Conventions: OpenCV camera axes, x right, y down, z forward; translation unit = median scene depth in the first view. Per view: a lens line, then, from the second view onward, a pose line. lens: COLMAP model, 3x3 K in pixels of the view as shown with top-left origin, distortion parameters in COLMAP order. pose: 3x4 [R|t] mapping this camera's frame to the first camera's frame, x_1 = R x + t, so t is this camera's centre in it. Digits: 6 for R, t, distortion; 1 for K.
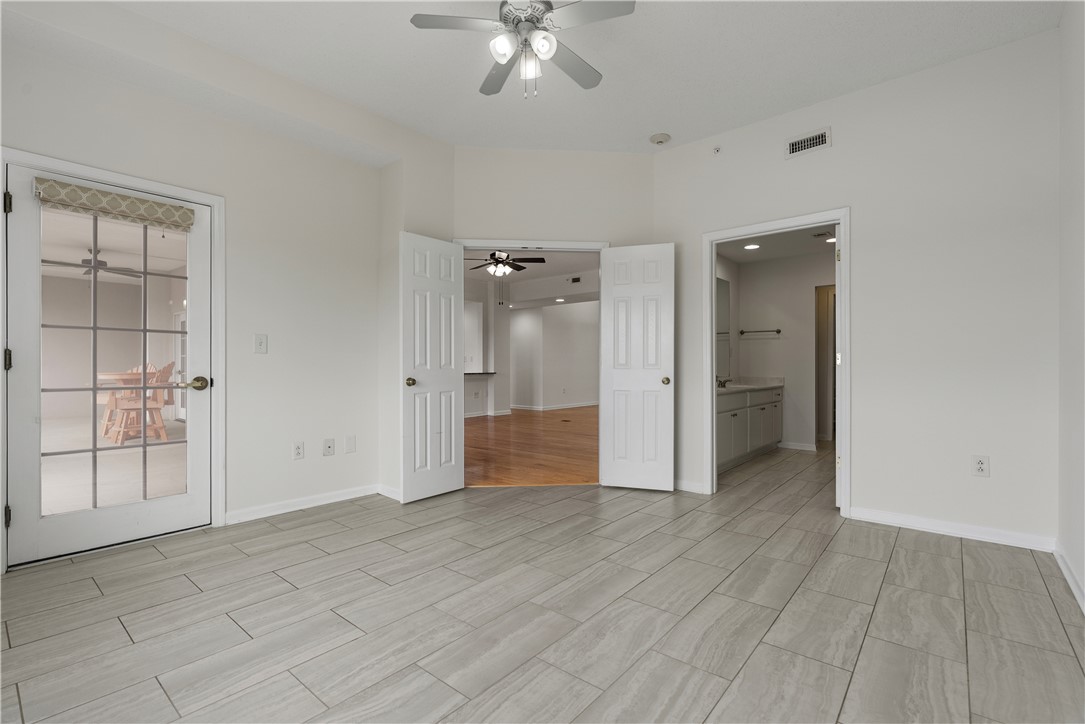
lens RADIAL K [[495.1, 0, 544.1], [0, 495.1, 360.2], [0, 0, 1]] dist [-0.005286, 0.001410]
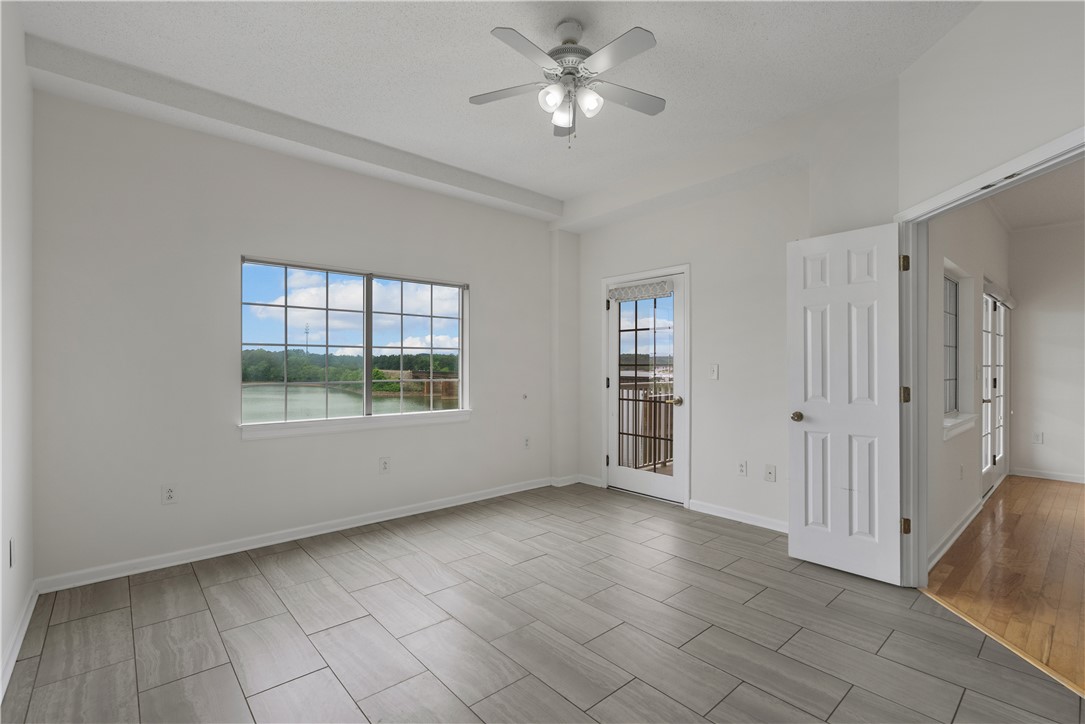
lens RADIAL K [[494.2, 0, 548.5], [0, 494.2, 363.2], [0, 0, 1]] dist [-0.004878, 0.000464]
pose [[-0.145752, -0.003261, -0.989316, 0.939727], [0.011382, 0.999923, -0.004973, -0.072353], [0.989256, -0.011985, -0.145704, 1.058279]]
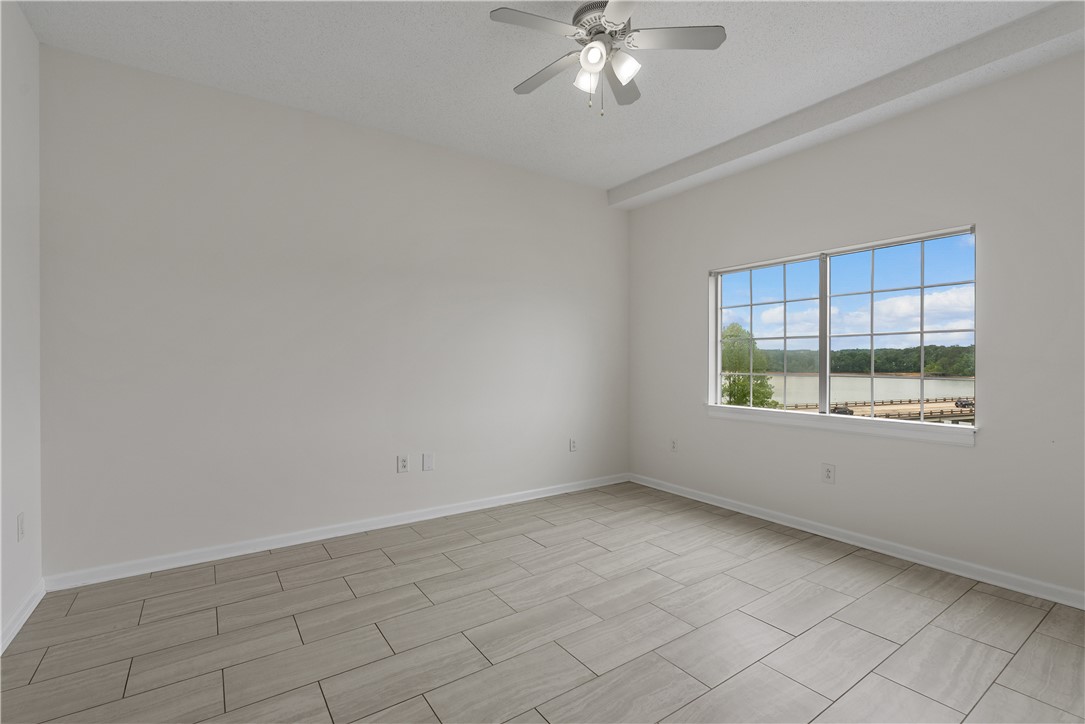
lens RADIAL K [[495.1, 0, 544.1], [0, 495.1, 360.2], [0, 0, 1]] dist [-0.005286, 0.001410]
pose [[-0.964185, 0.001881, 0.265223, -0.169887], [-0.000479, 0.999961, -0.008834, -0.058803], [-0.265229, -0.008645, -0.964147, 1.839981]]
